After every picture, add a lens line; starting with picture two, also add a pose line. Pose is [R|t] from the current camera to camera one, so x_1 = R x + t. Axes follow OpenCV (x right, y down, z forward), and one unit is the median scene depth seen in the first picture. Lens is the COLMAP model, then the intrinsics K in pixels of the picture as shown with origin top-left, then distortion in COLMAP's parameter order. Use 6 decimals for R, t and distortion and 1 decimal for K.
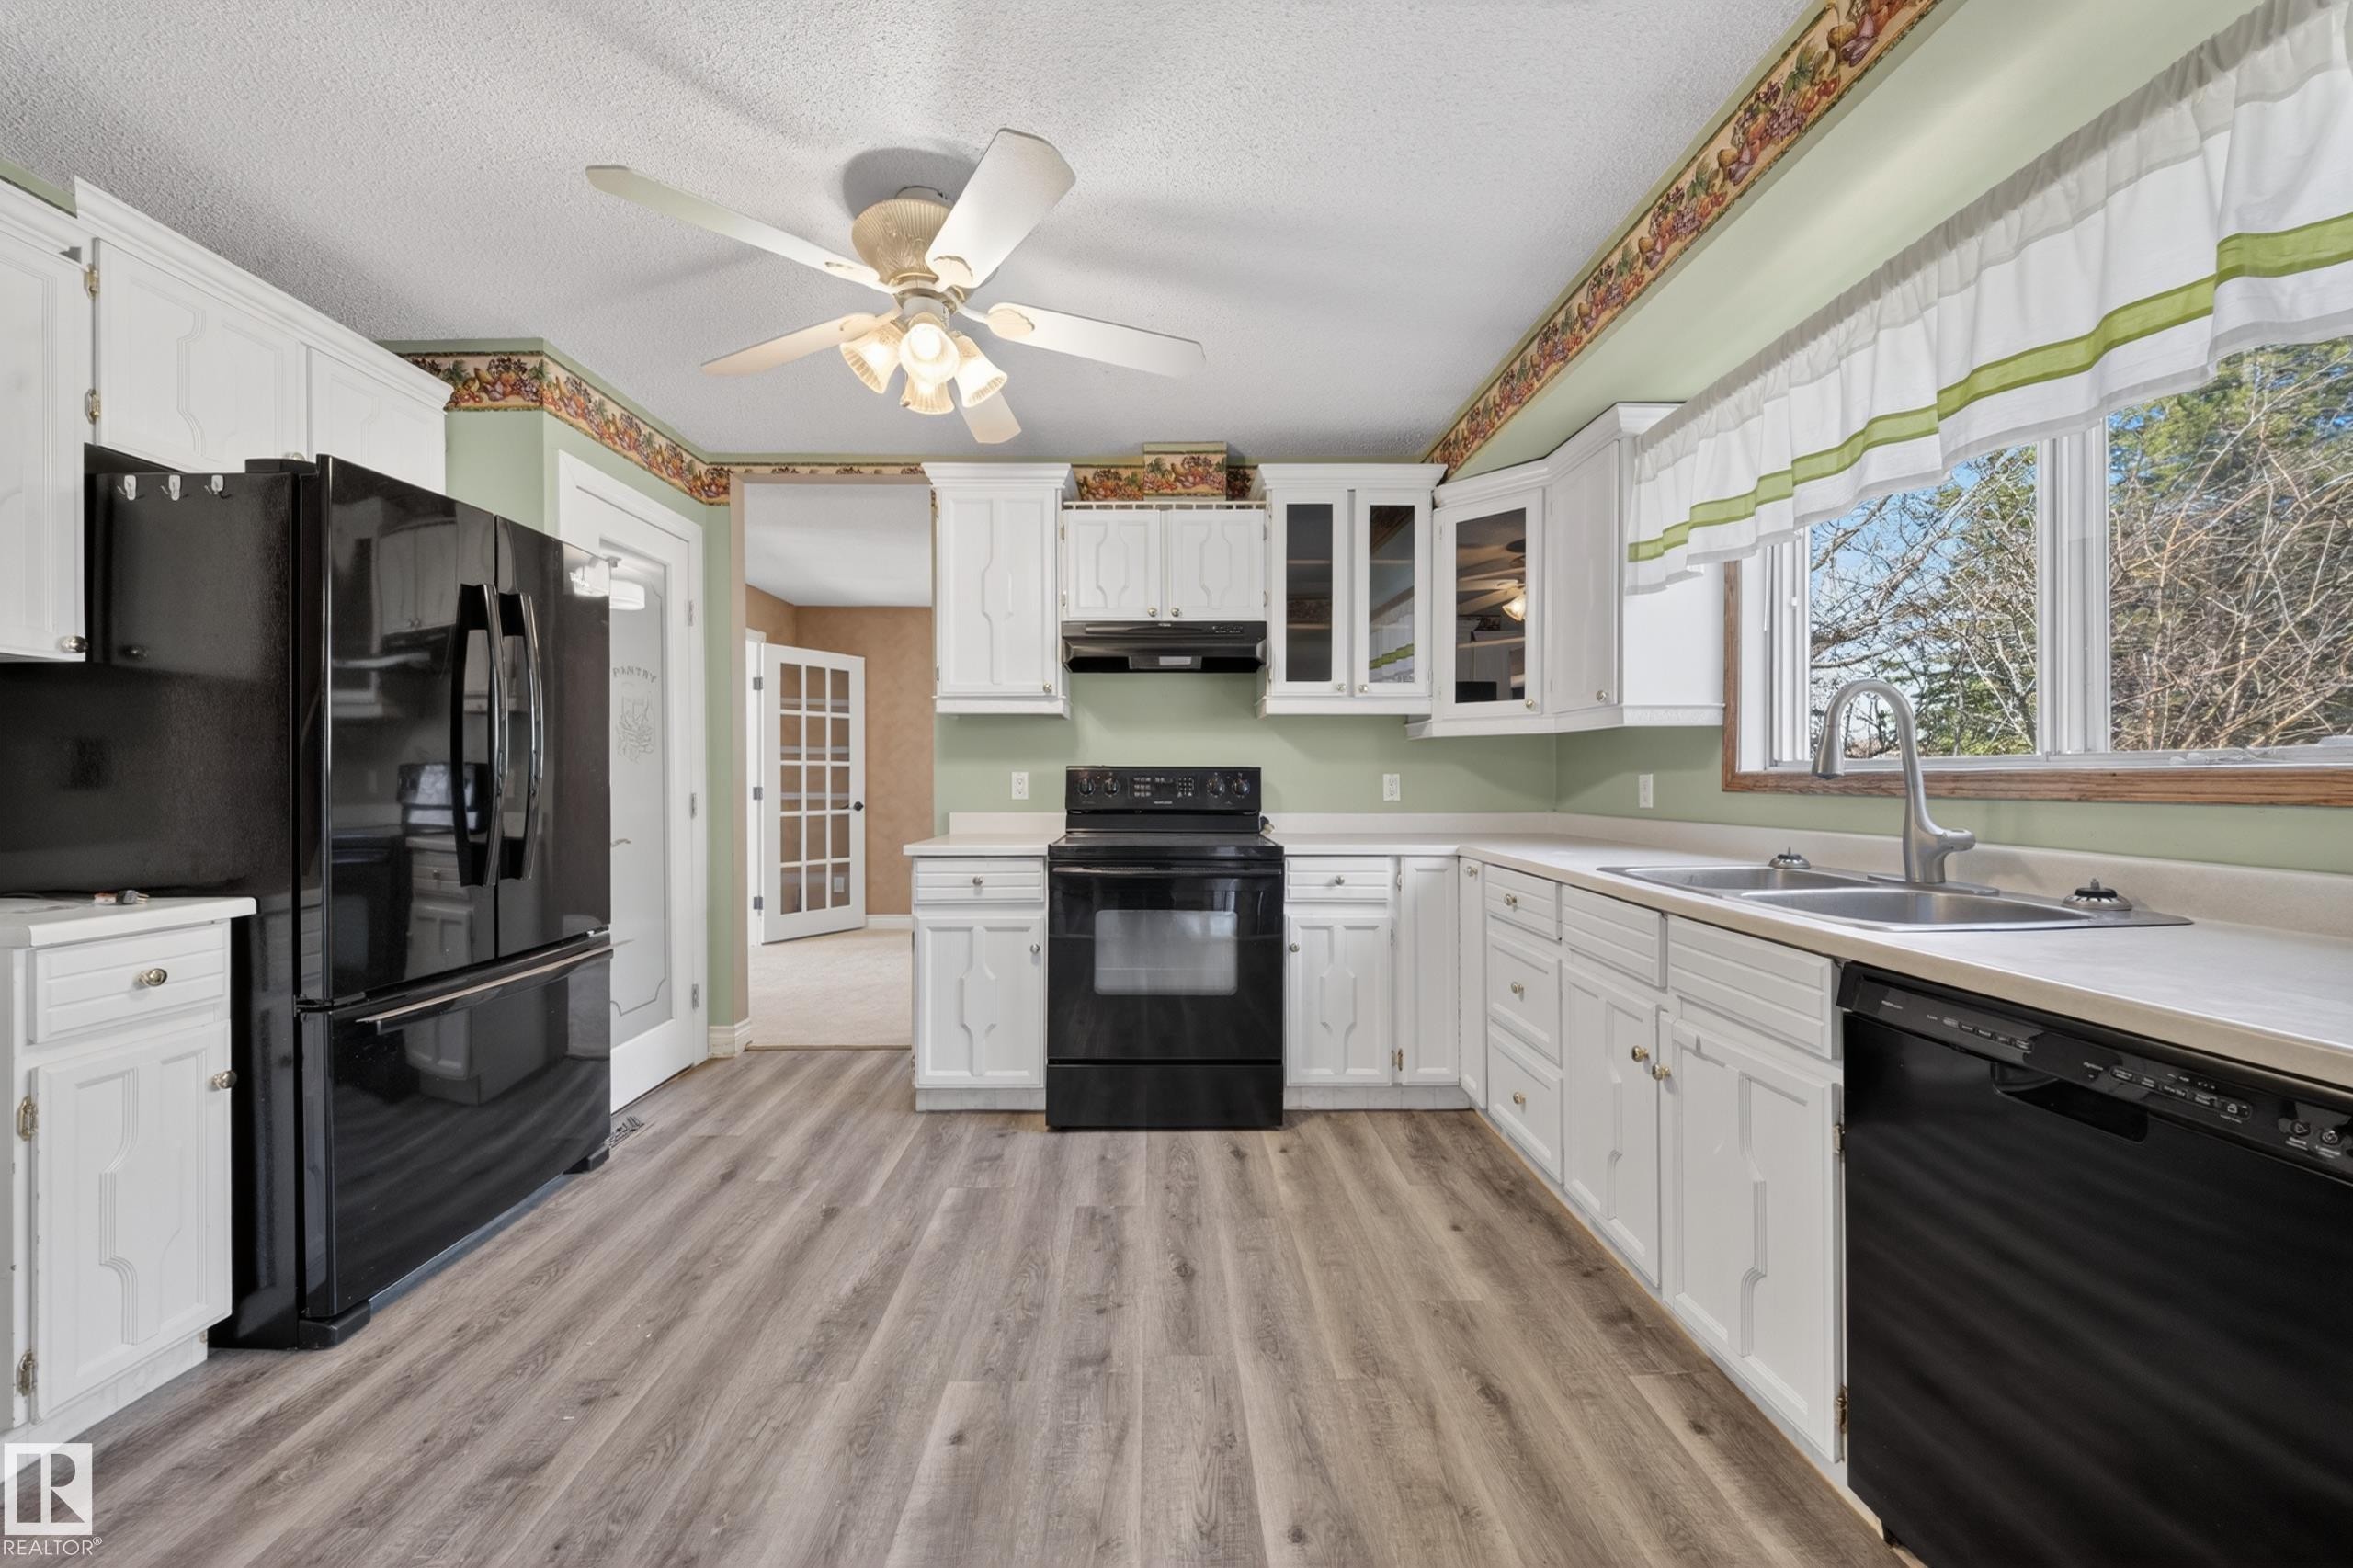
lens RADIAL K [[817.9, 0, 1164.1], [0, 817.9, 781.9], [0, 0, 1]] dist [0.000905, -0.002016]
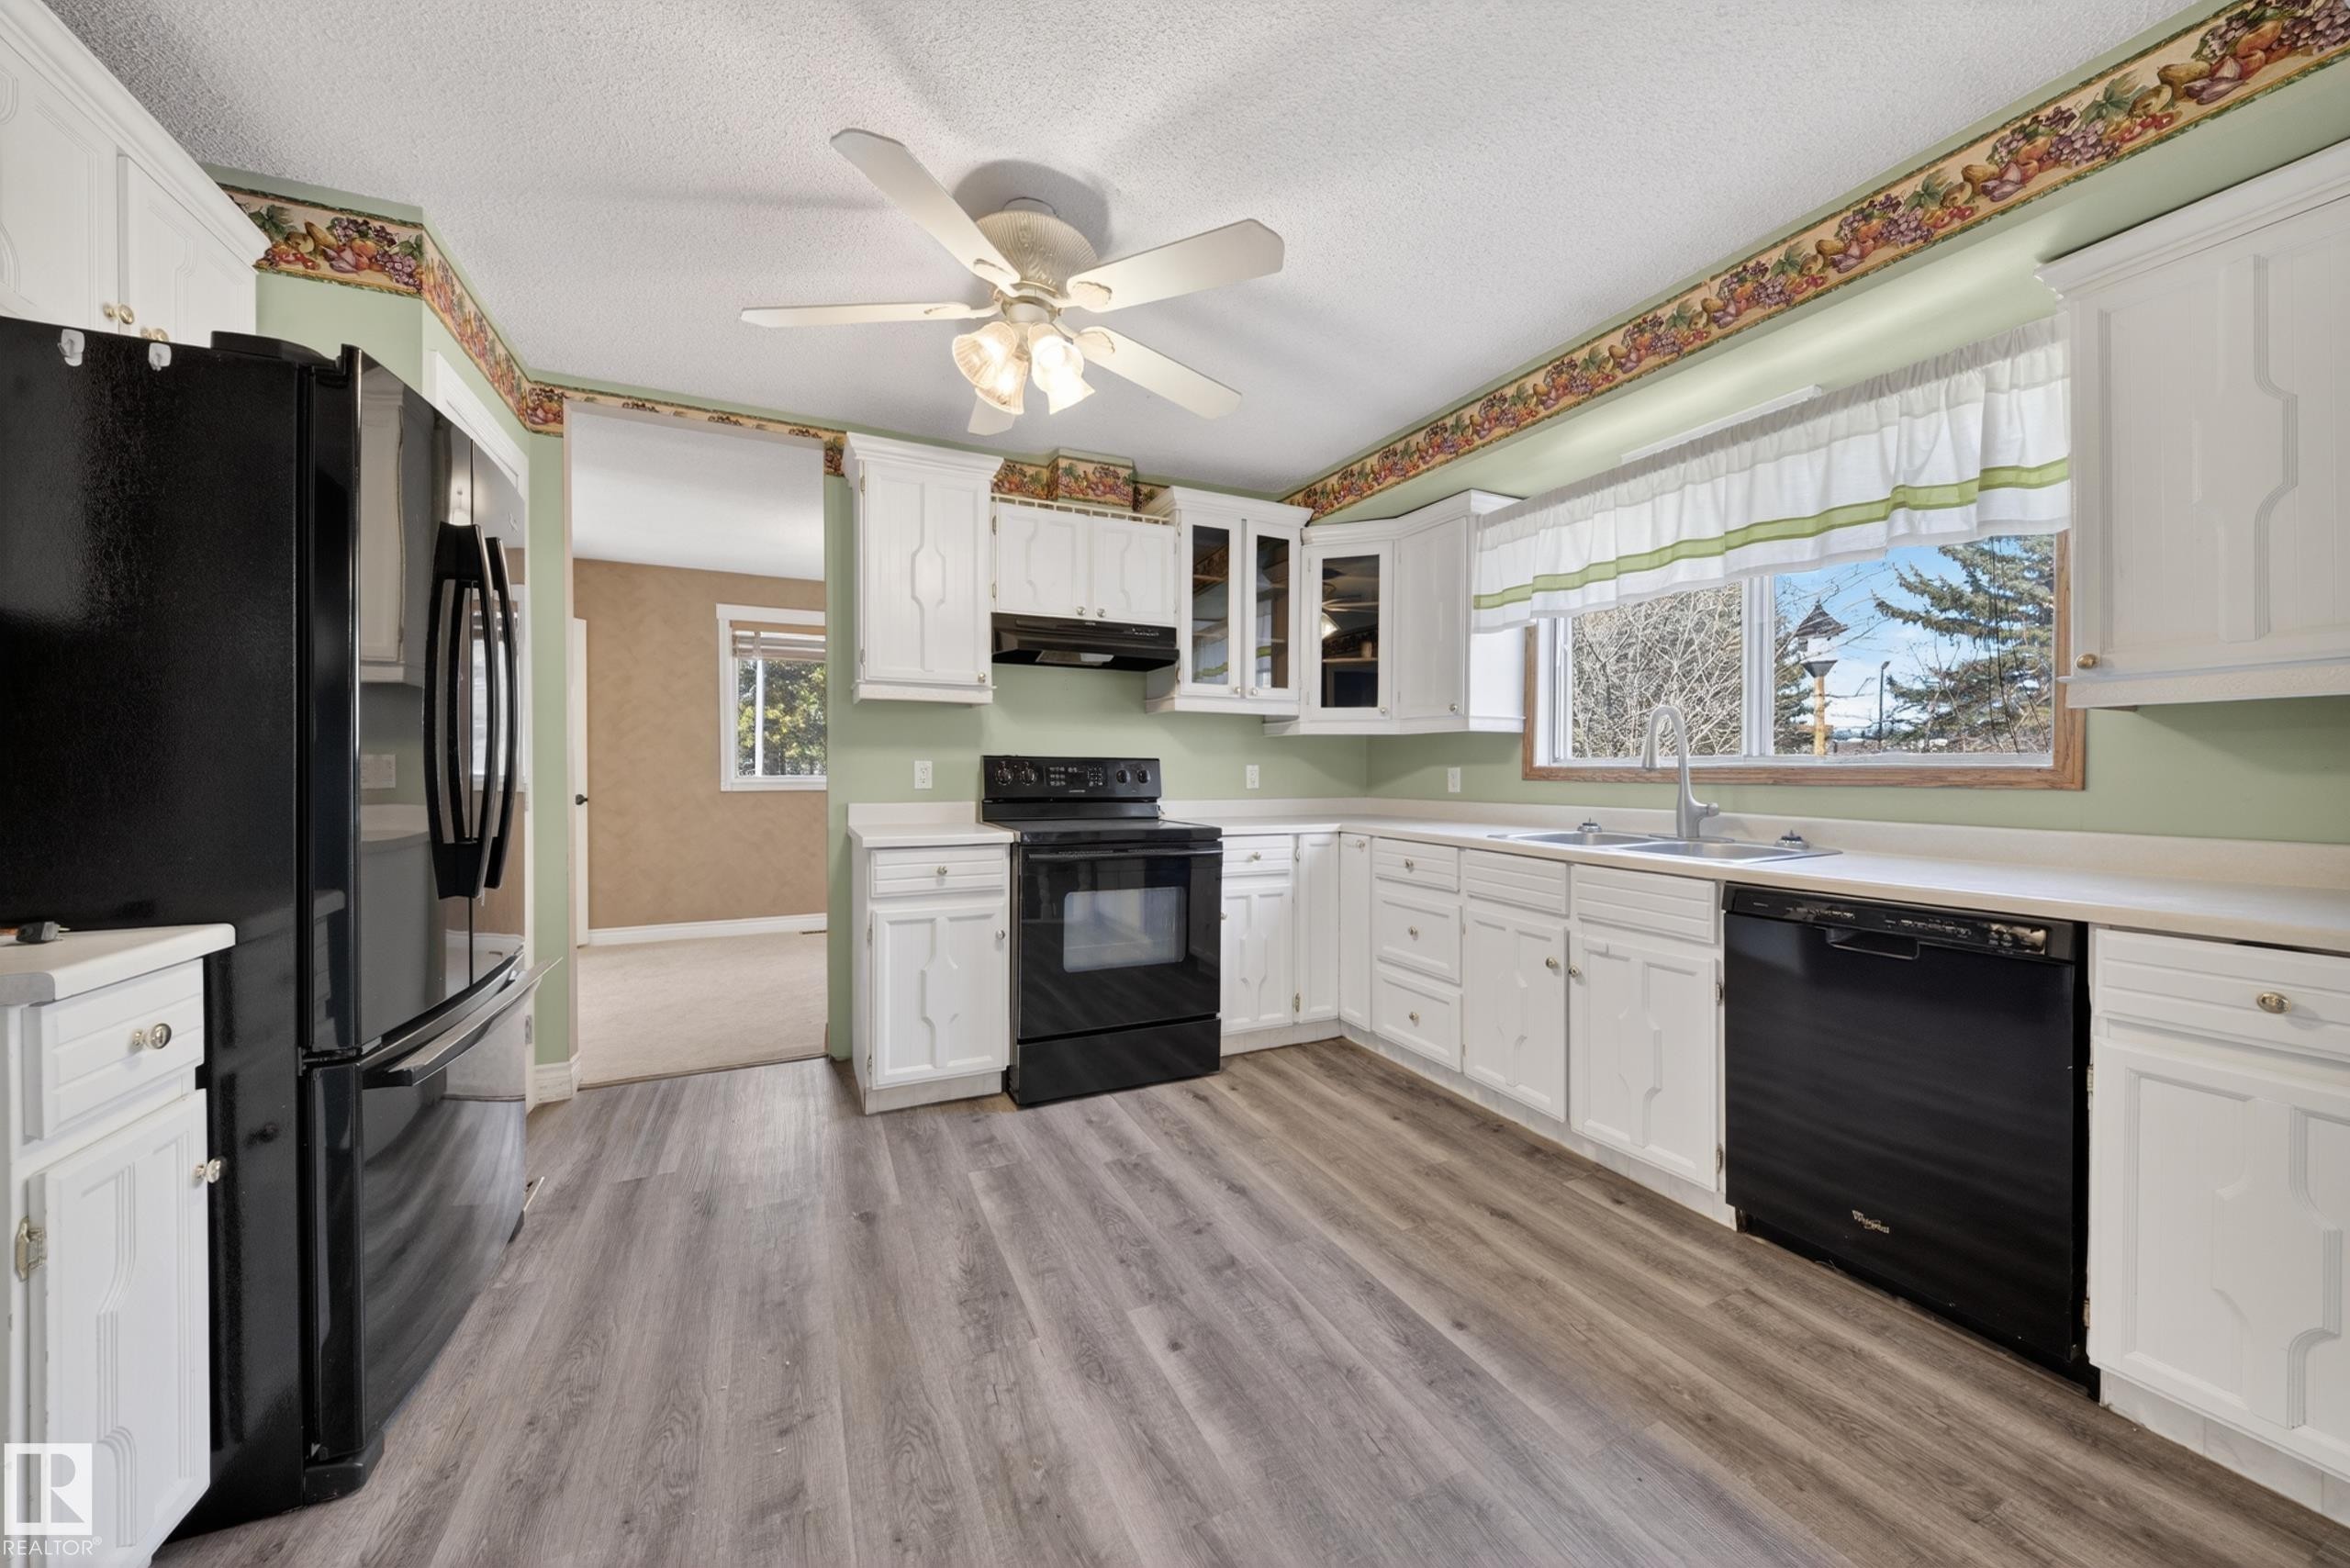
lens RADIAL K [[816.9, 0, 1169.3], [0, 816.9, 780.1], [0, 0, 1]] dist [0.000905, -0.002016]
pose [[0.912295, -0.001457, 0.409531, -0.482386], [-0.002800, 0.999948, 0.009795, 0.000540], [-0.409524, -0.010082, 0.912244, -0.020434]]
